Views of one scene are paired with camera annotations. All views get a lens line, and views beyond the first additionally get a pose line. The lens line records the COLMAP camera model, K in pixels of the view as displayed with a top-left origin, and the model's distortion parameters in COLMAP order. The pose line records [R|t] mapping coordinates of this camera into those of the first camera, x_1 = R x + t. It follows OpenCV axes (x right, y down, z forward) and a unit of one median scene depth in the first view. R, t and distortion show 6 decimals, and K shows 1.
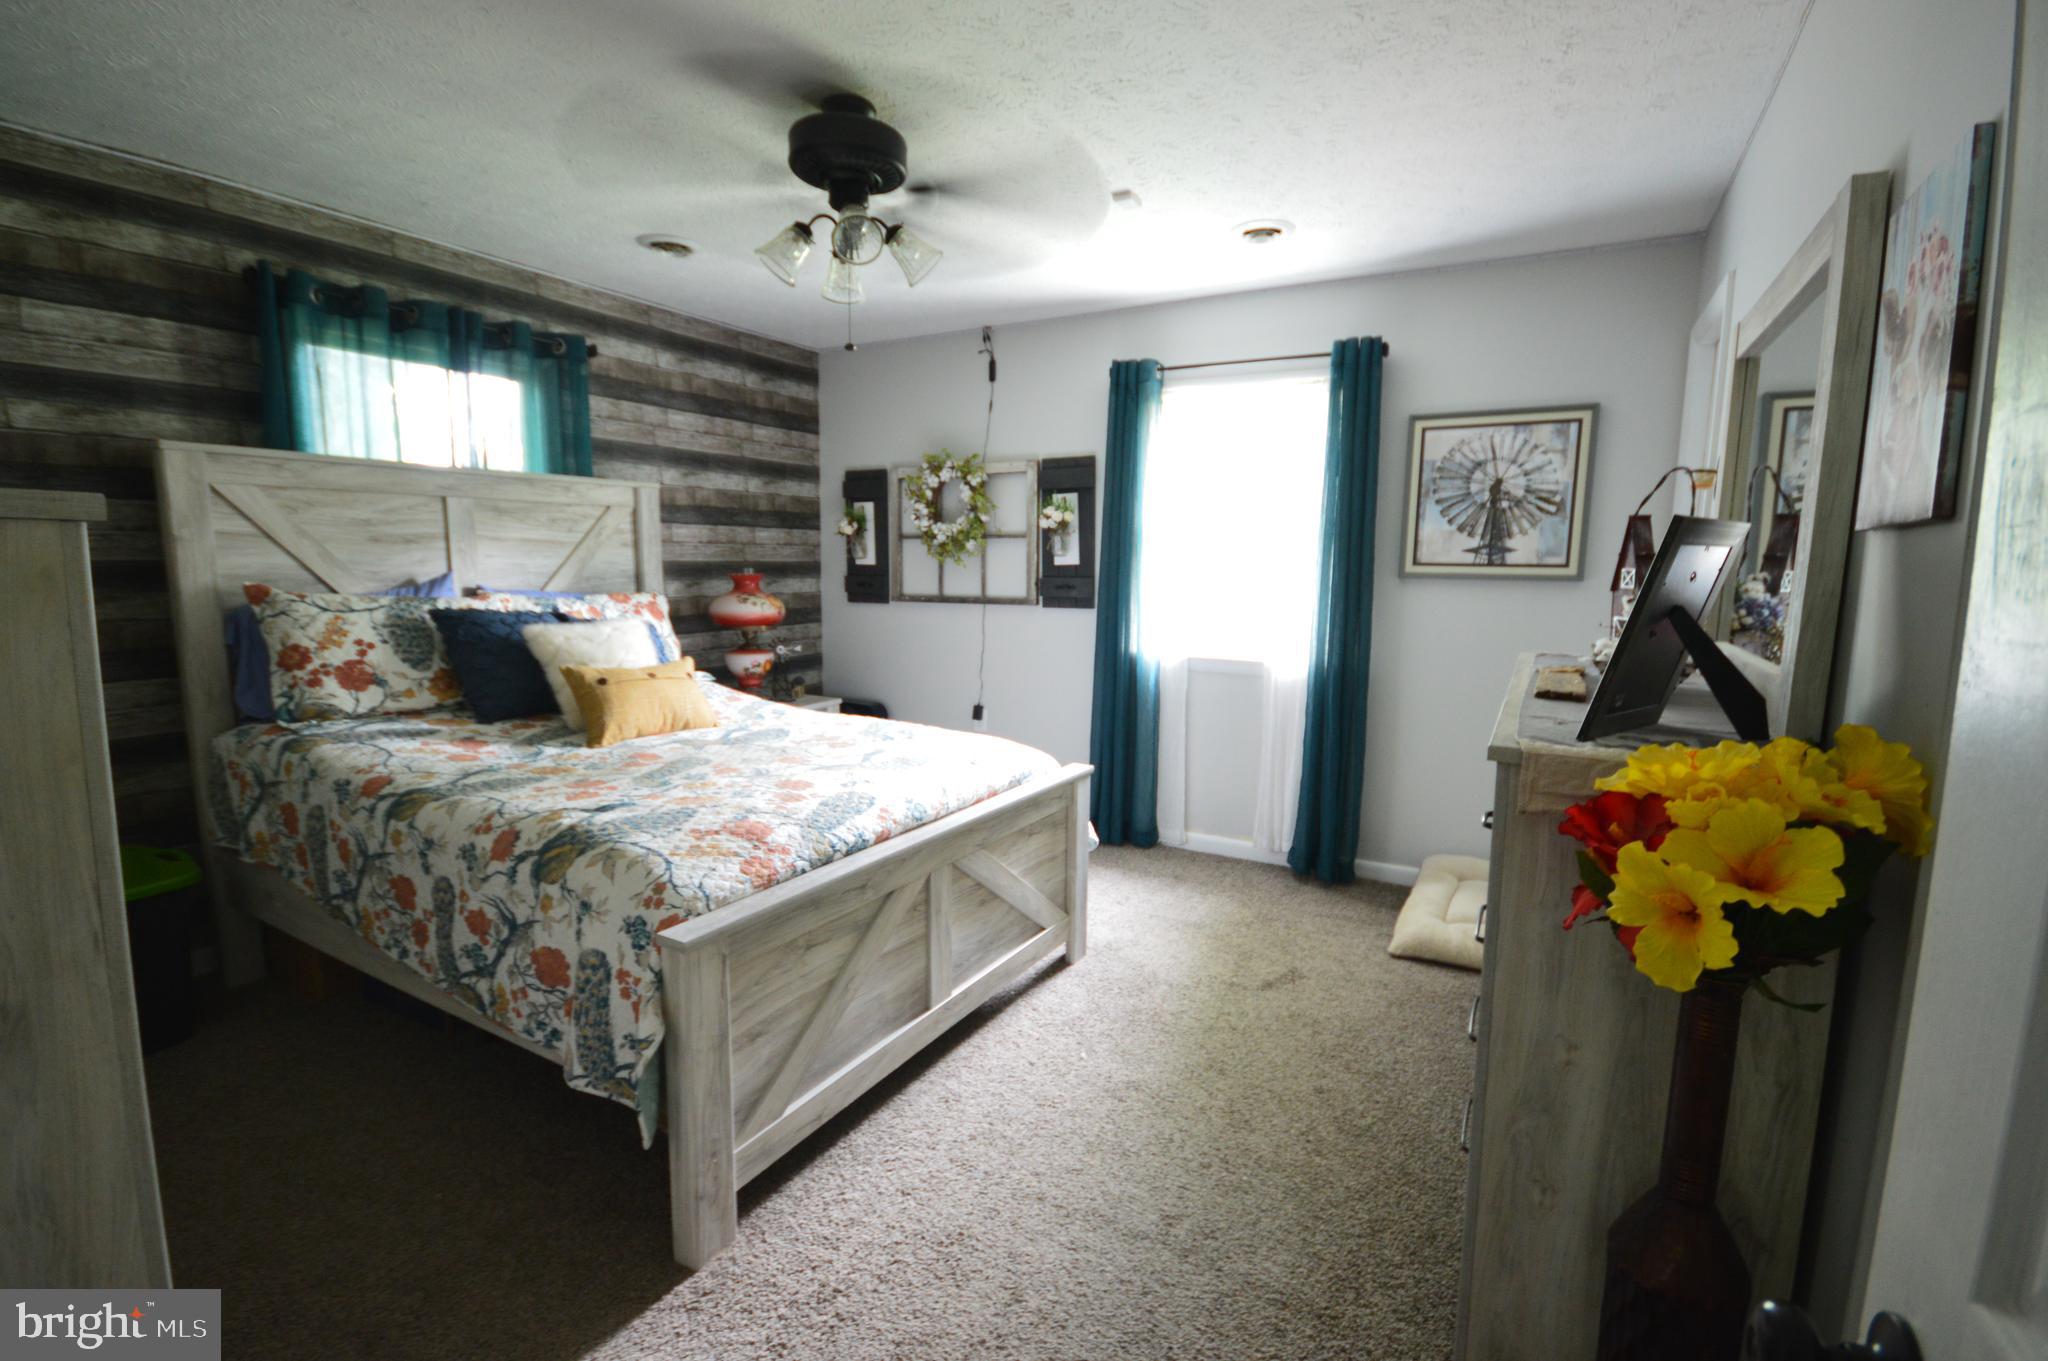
lens RADIAL K [[909.2, 0, 1027.0], [0, 909.2, 679.1], [0, 0, 1]] dist [0.007756, -0.012119]
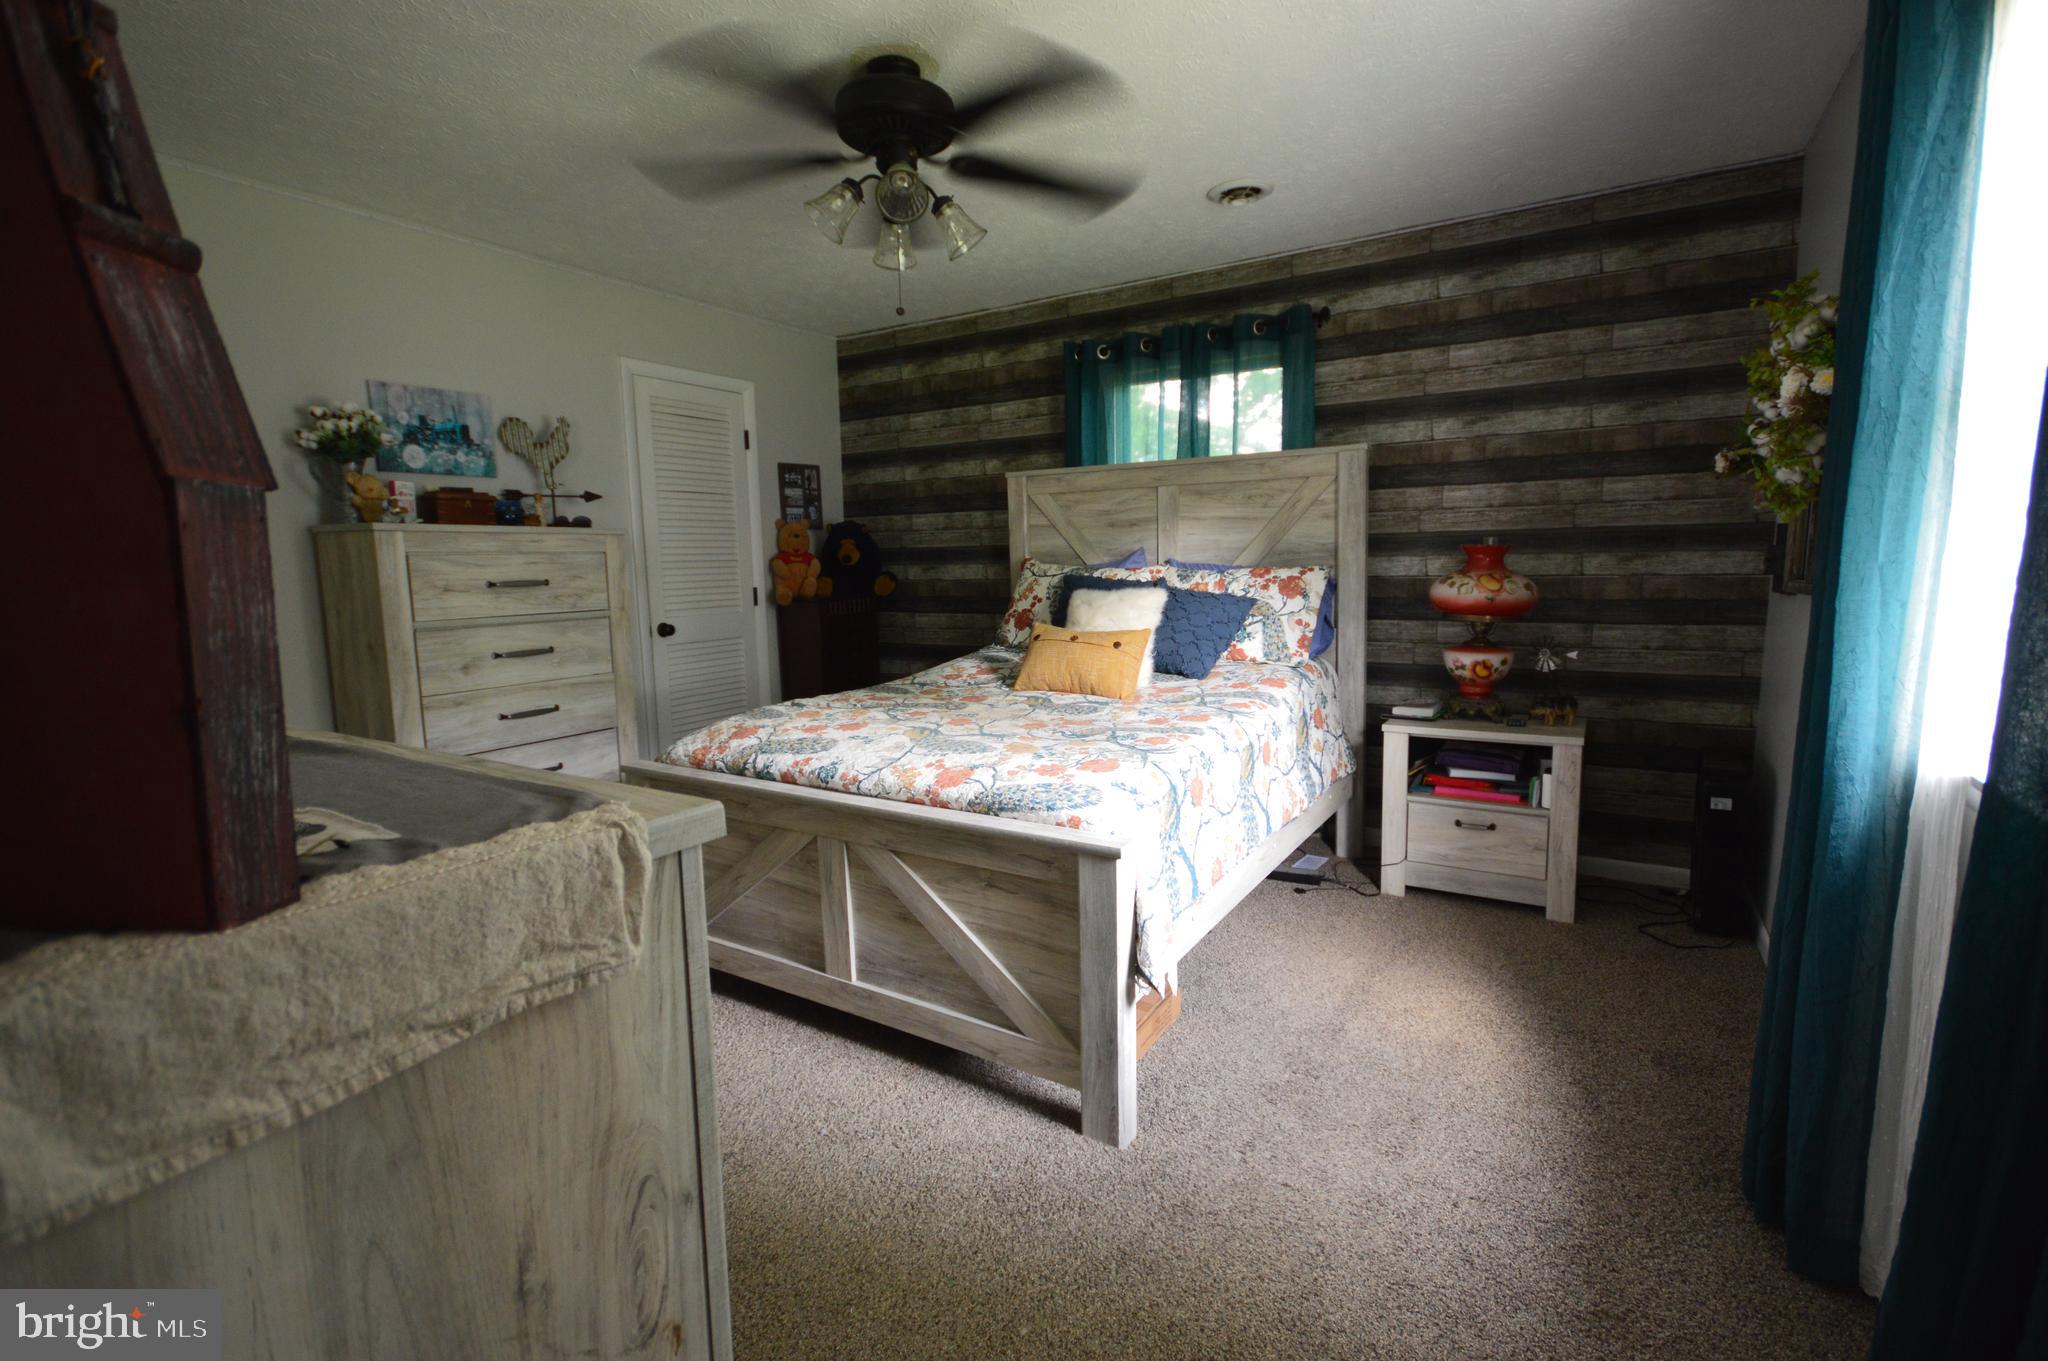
lens RADIAL K [[909.2, 0, 1027.0], [0, 909.2, 679.1], [0, 0, 1]] dist [0.007756, -0.012119]
pose [[-0.036281, 0.119400, -0.992183, 0.624070], [-0.113081, 0.985970, 0.122787, -0.076632], [0.992923, 0.116652, -0.022271, 0.895326]]
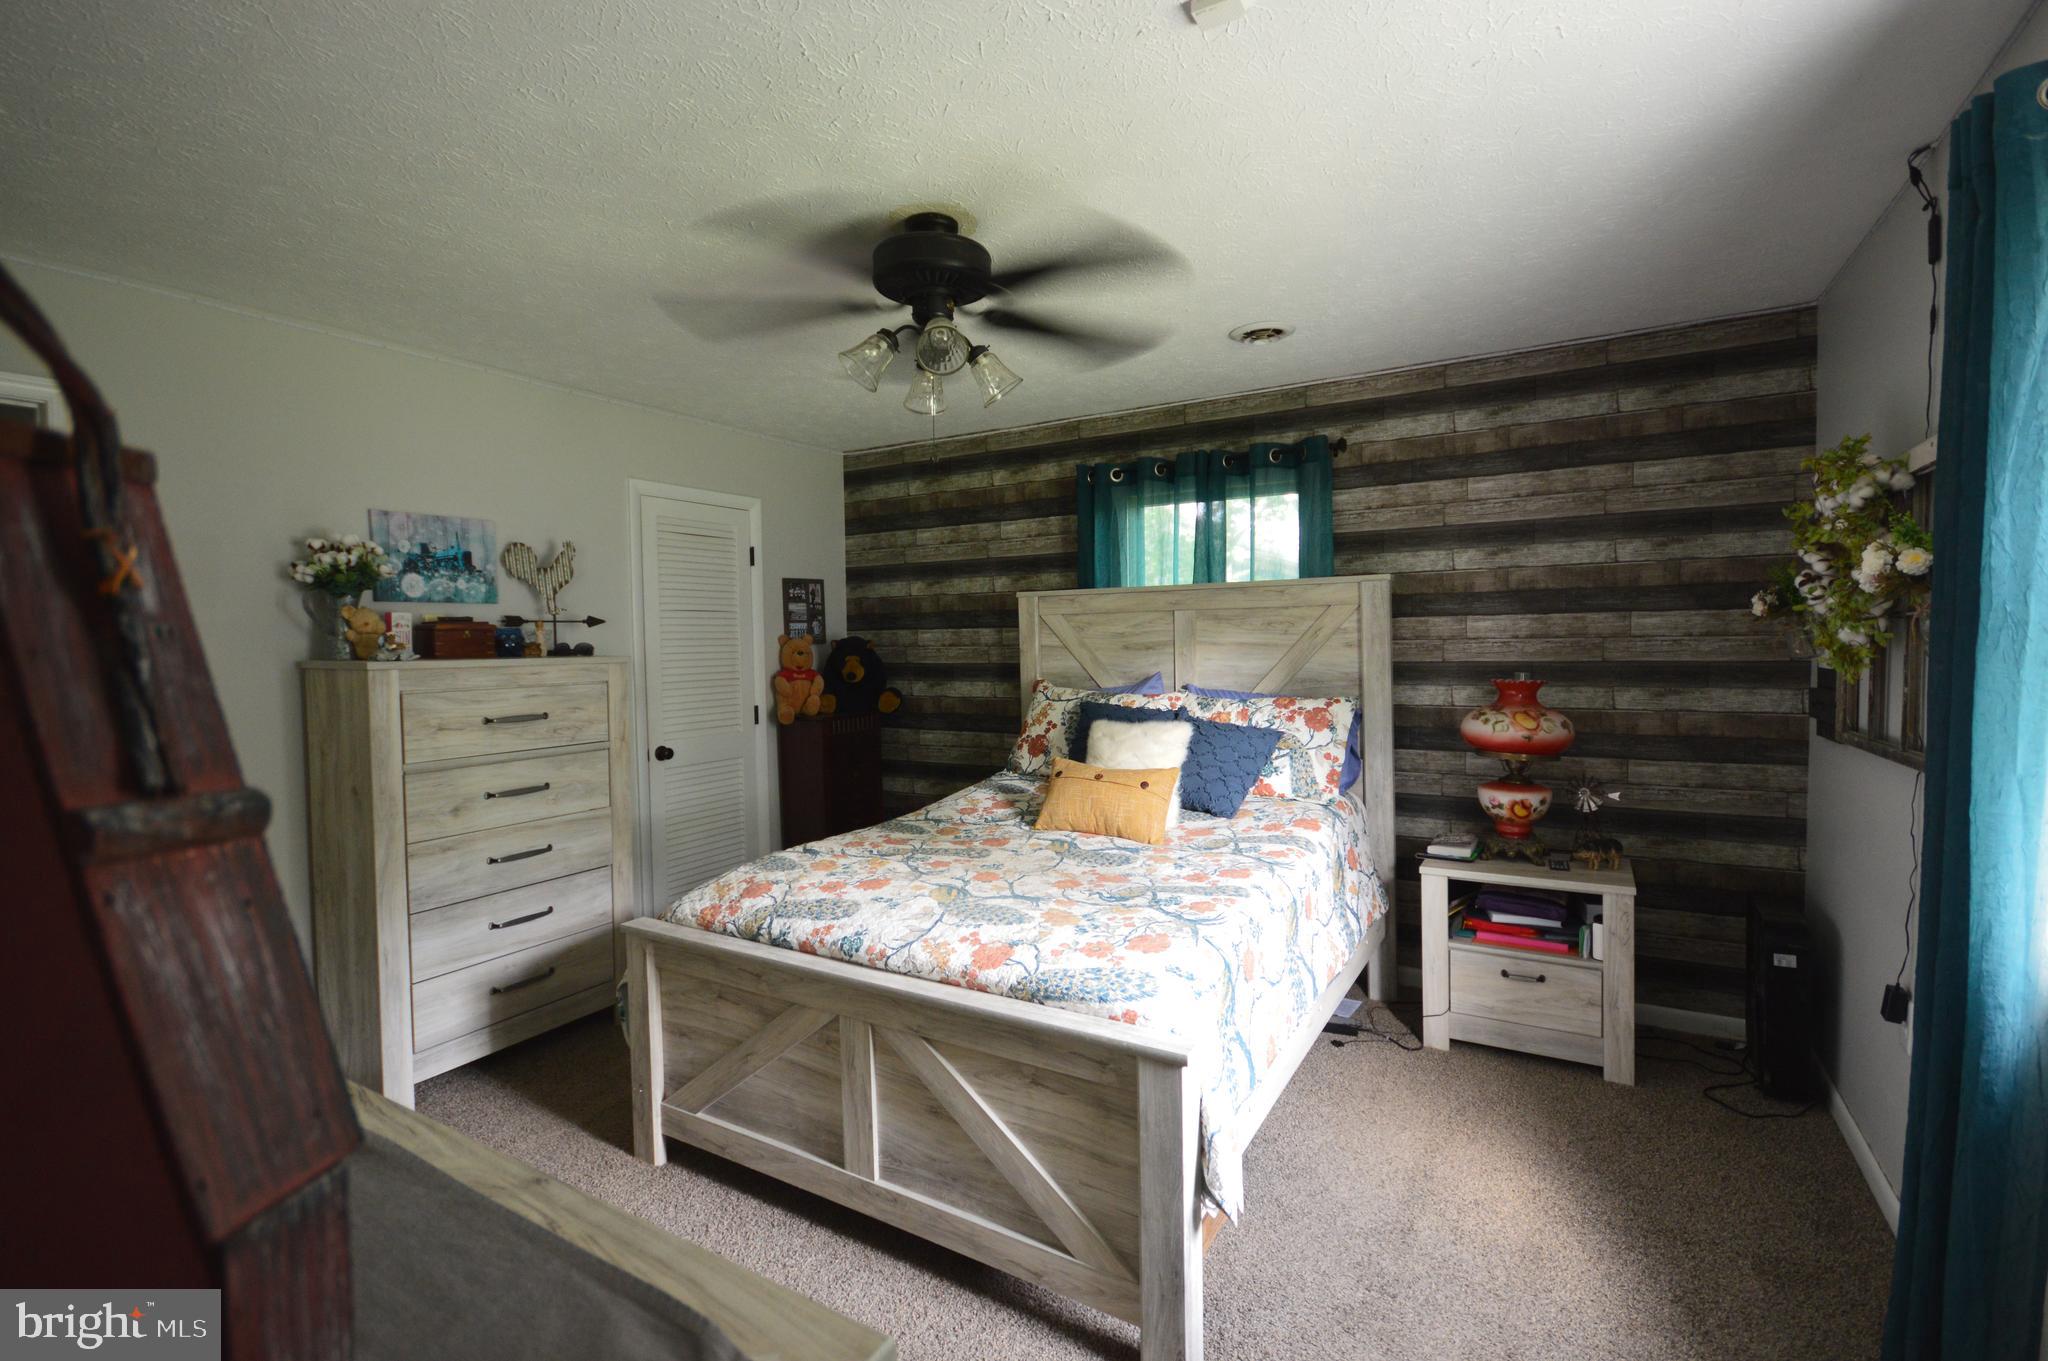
lens RADIAL K [[912.4, 0, 1026.6], [0, 912.4, 677.2], [0, 0, 1]] dist [0.006659, -0.007960]
pose [[-0.016181, 0.028179, -0.999472, 0.585645], [-0.116373, 0.992756, 0.029874, -0.128156], [0.993074, 0.116795, -0.012785, 0.843527]]
